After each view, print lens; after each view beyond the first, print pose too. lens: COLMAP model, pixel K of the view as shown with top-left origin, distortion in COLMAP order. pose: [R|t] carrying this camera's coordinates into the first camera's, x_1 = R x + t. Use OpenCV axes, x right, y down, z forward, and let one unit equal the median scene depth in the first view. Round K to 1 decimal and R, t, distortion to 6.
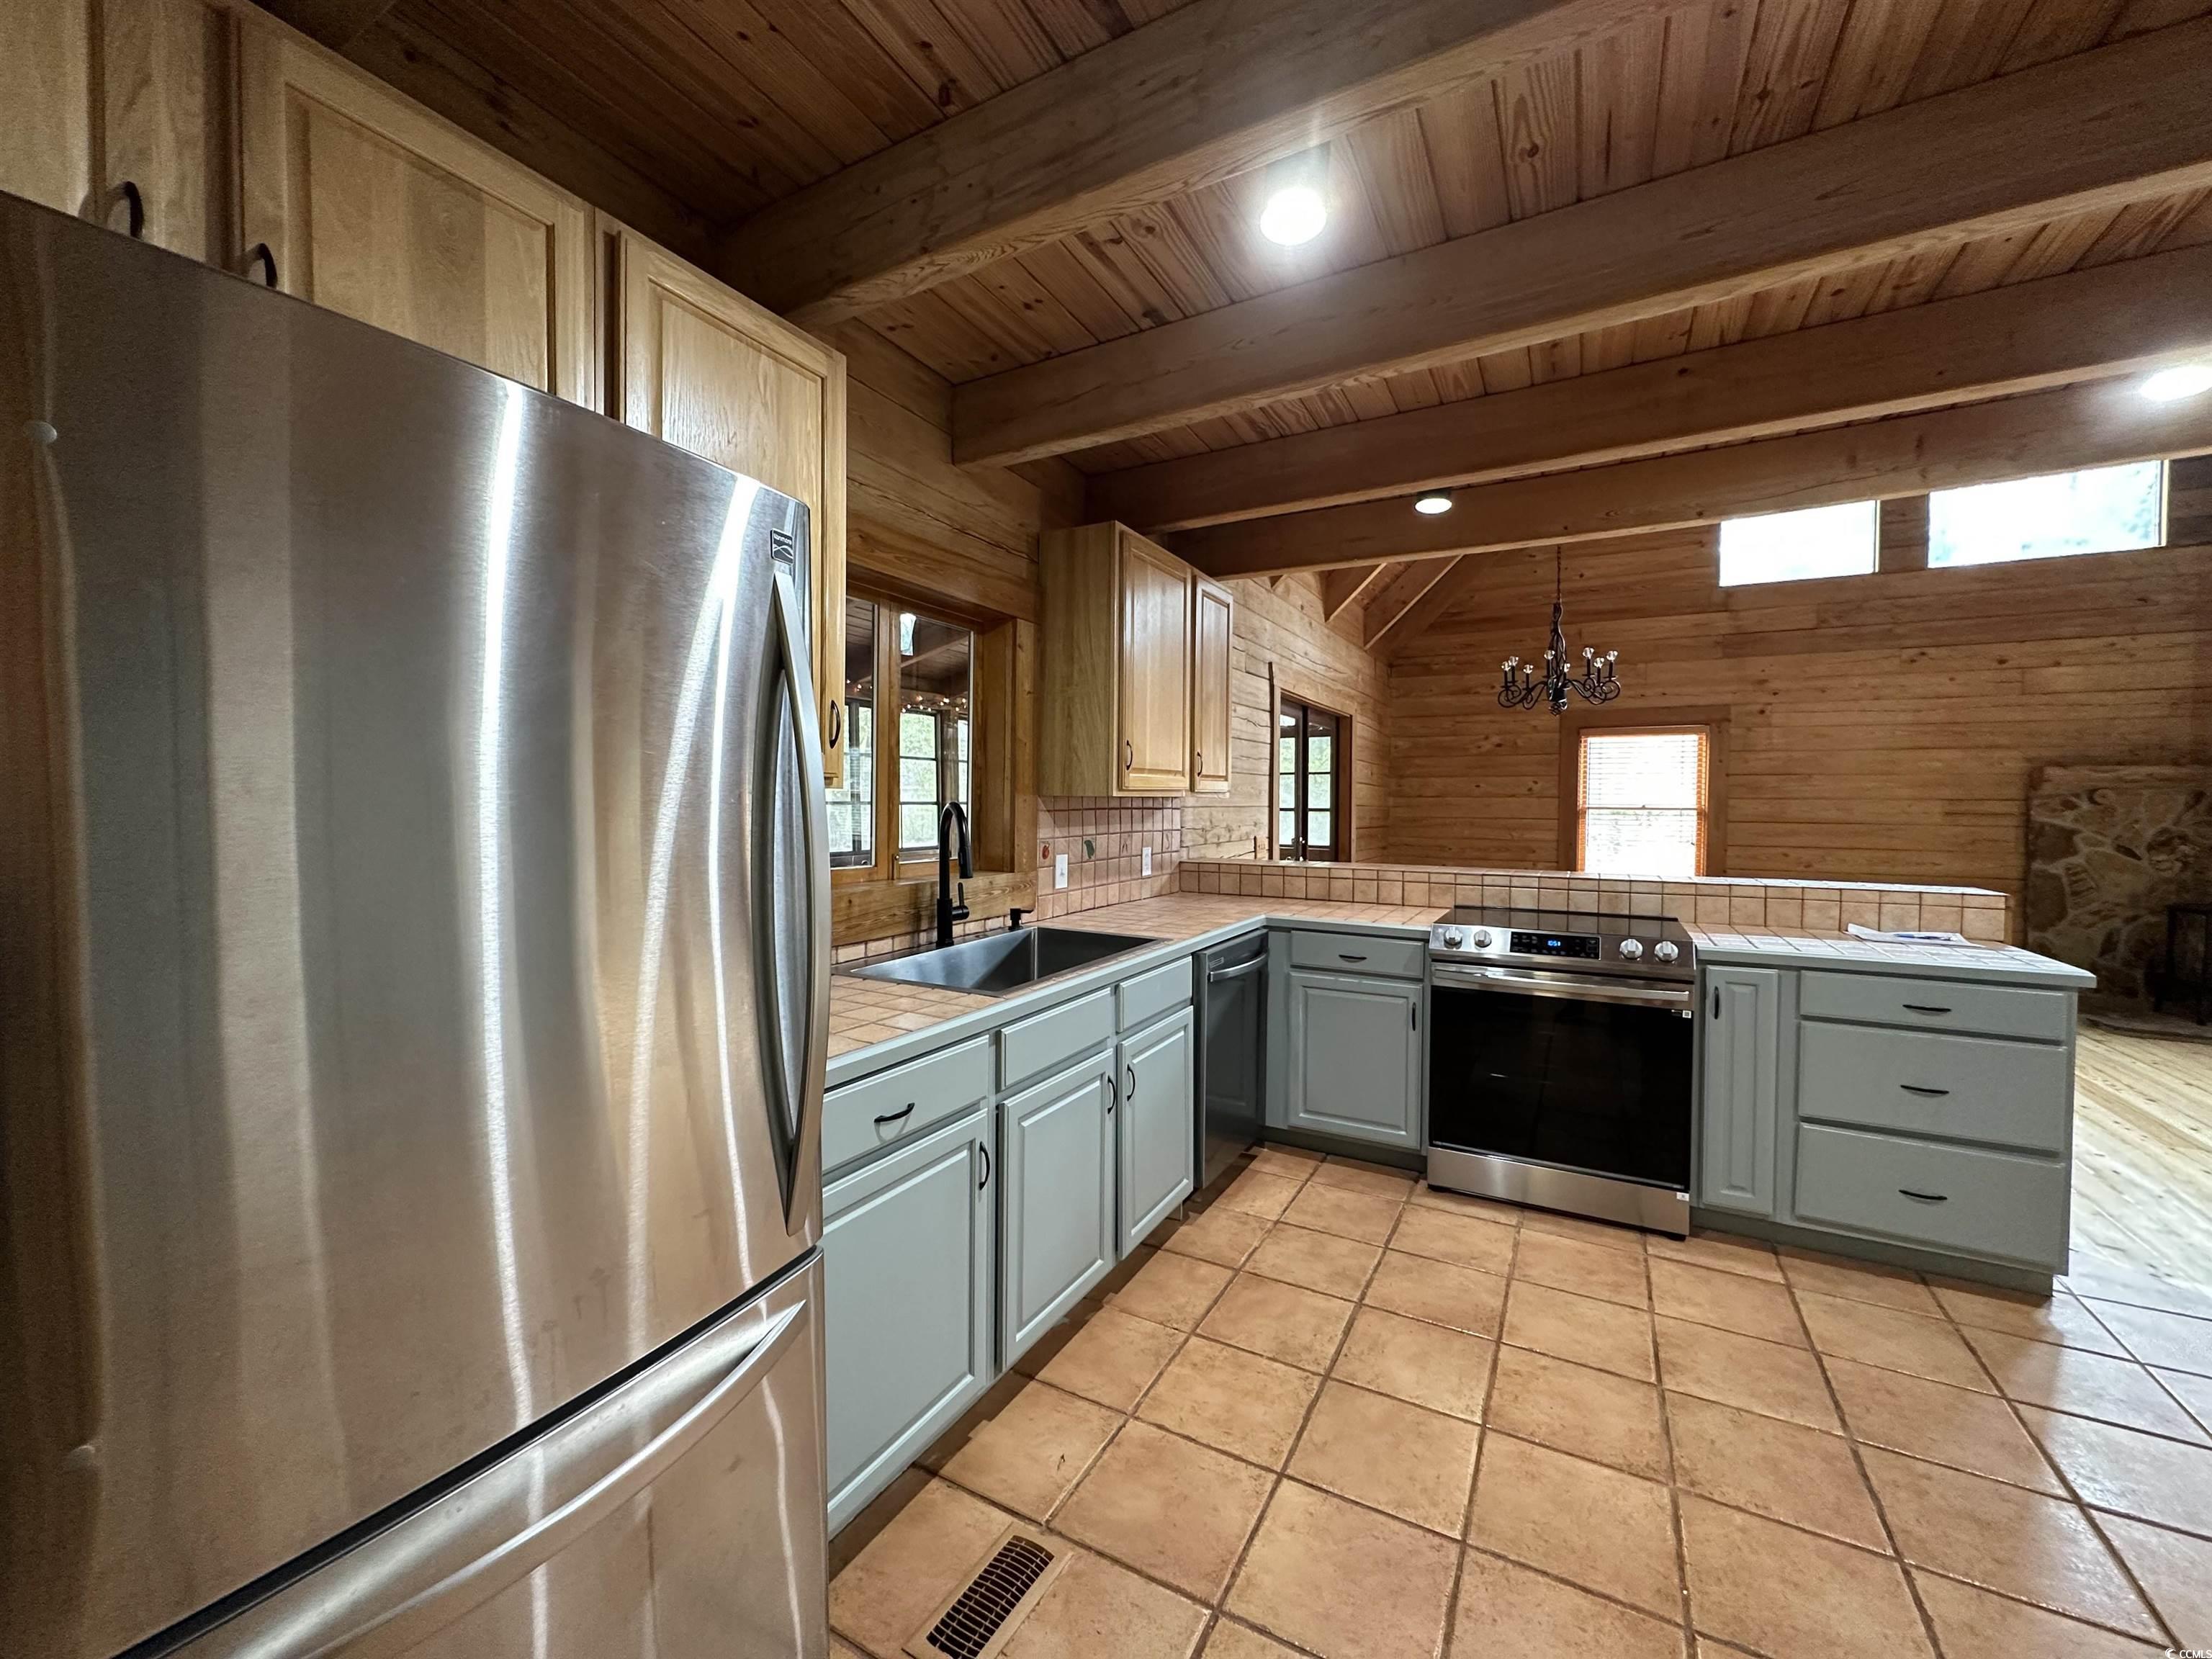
lens RADIAL K [[878.3, 0, 1106.0], [0, 878.3, 829.5], [0, 0, 1]] dist [-0.000114, -0.000059]
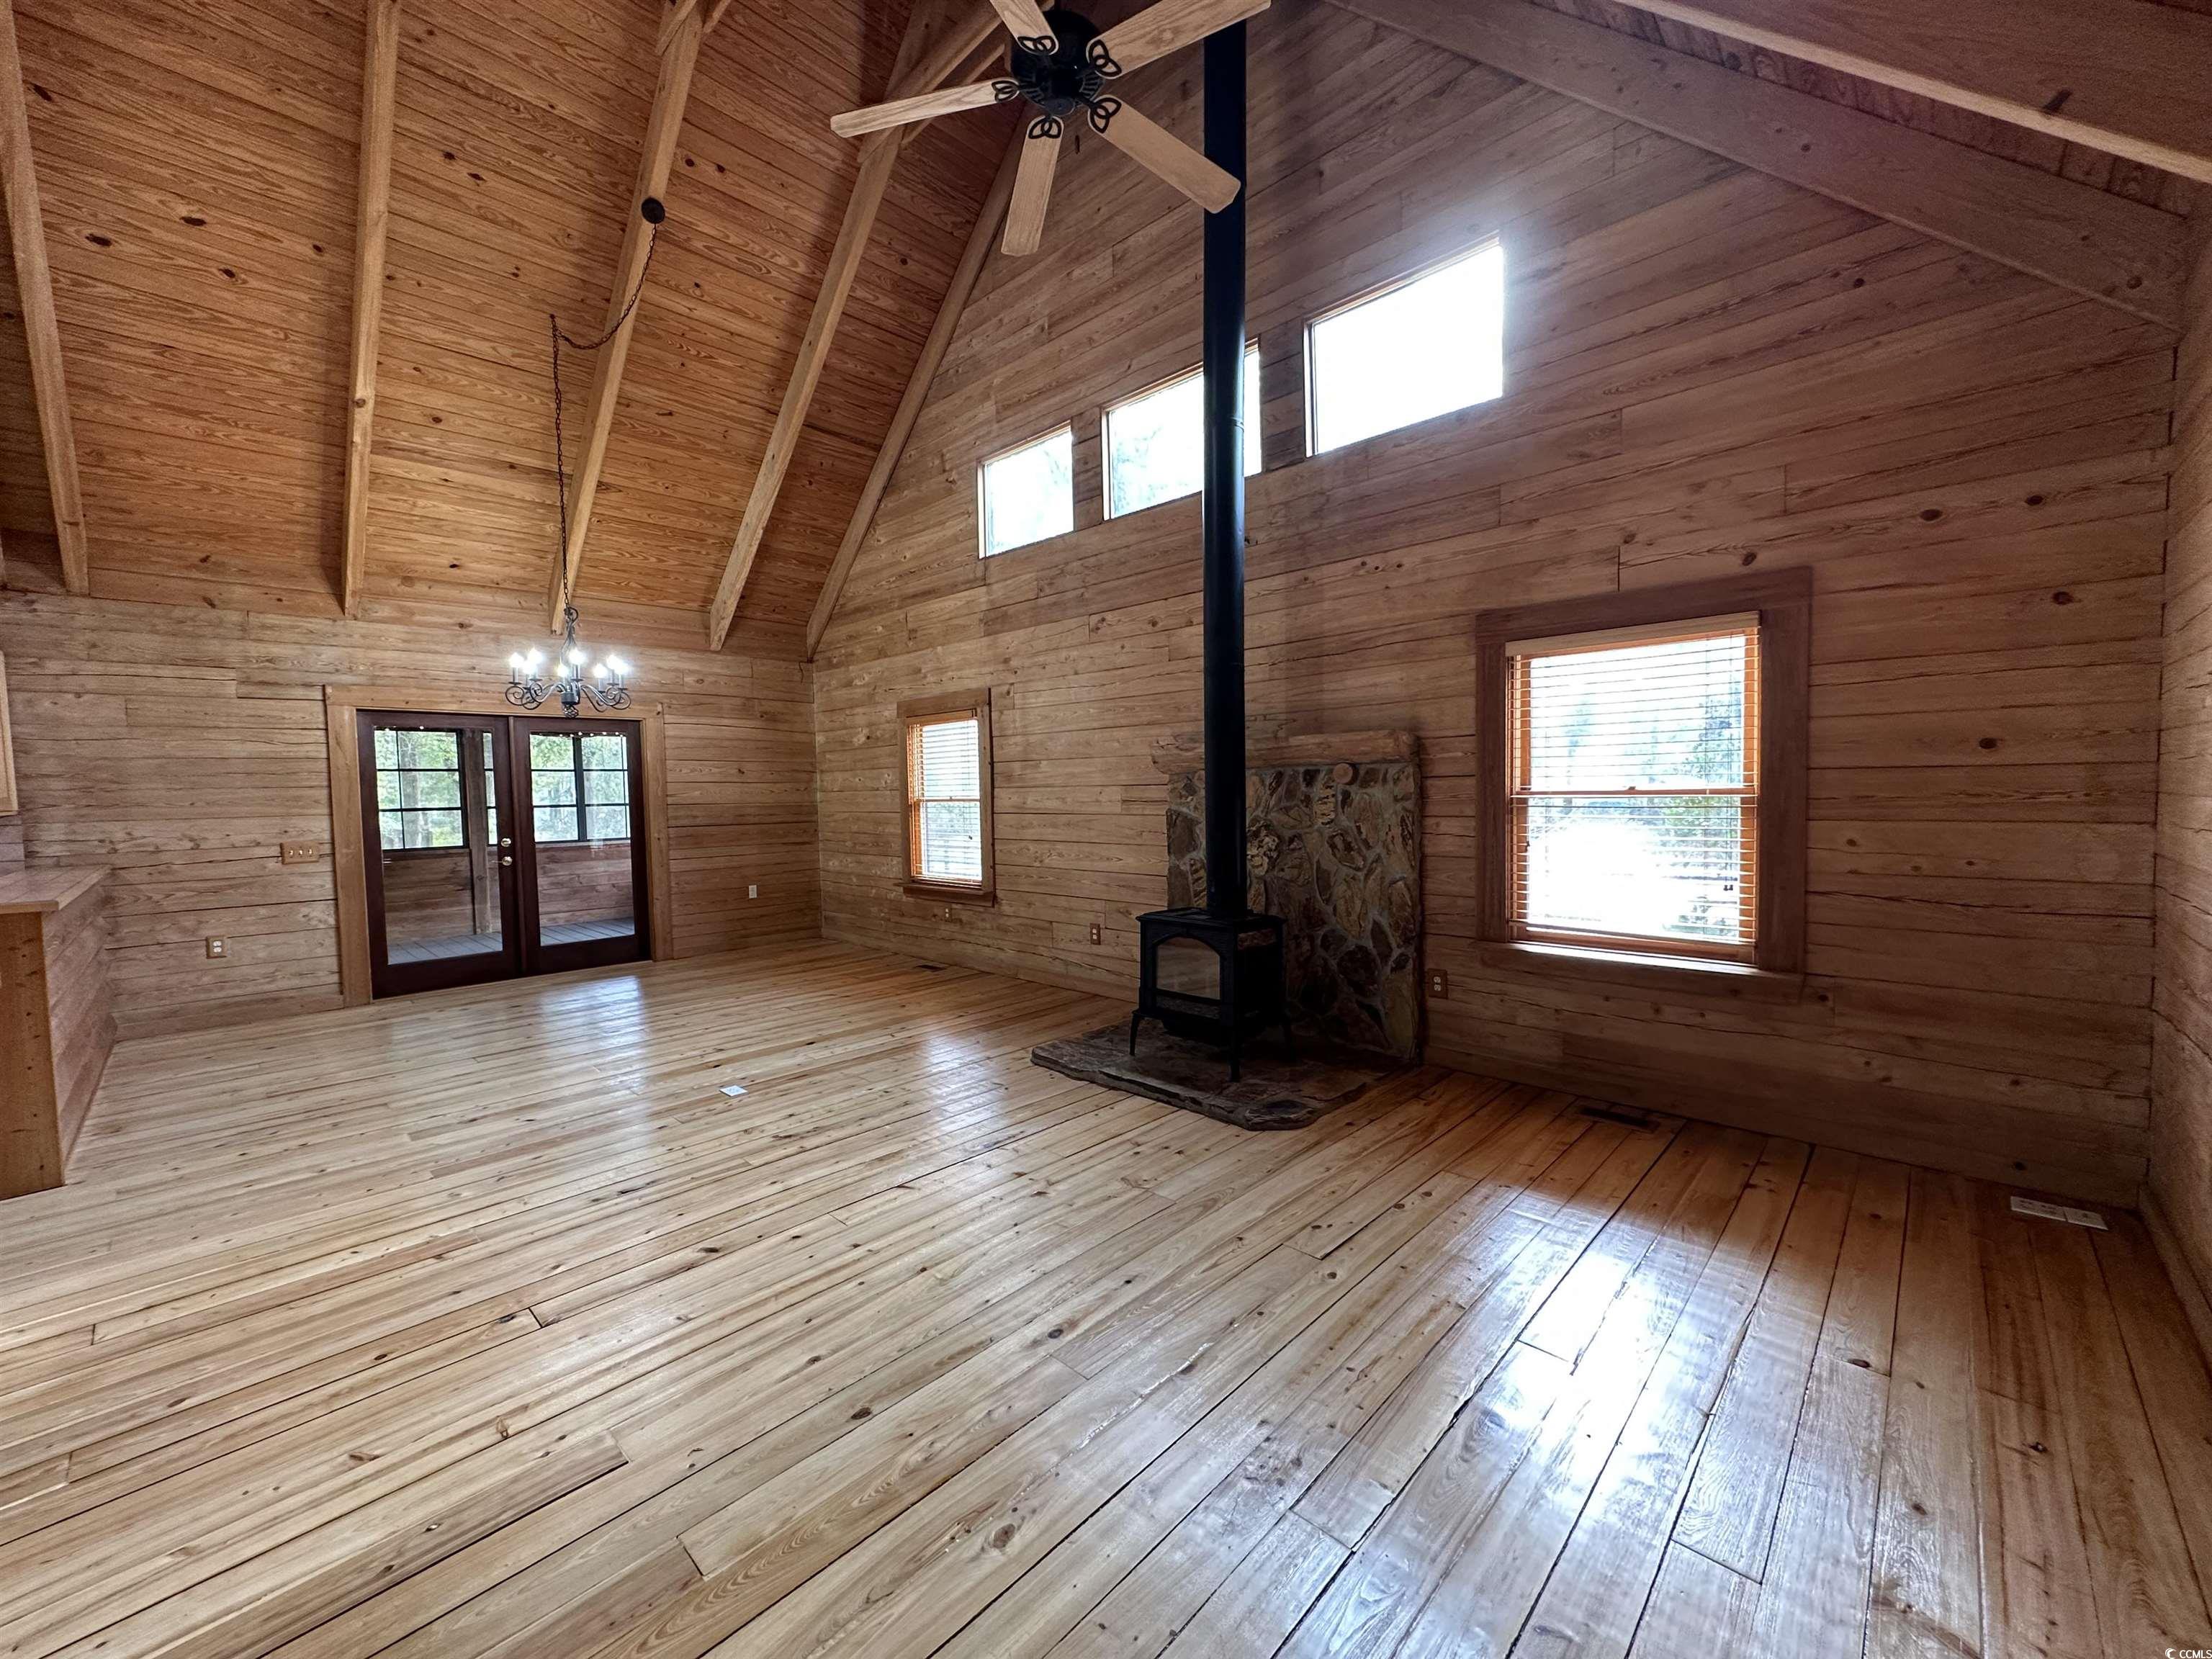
lens RADIAL K [[878.3, 0, 1106.0], [0, 878.3, 829.5], [0, 0, 1]] dist [-0.000114, -0.000059]
pose [[0.965862, -0.016863, -0.258506, 2.436302], [0.021749, 0.999635, 0.016053, -0.009494], [0.258141, -0.021127, 0.965876, 0.312332]]
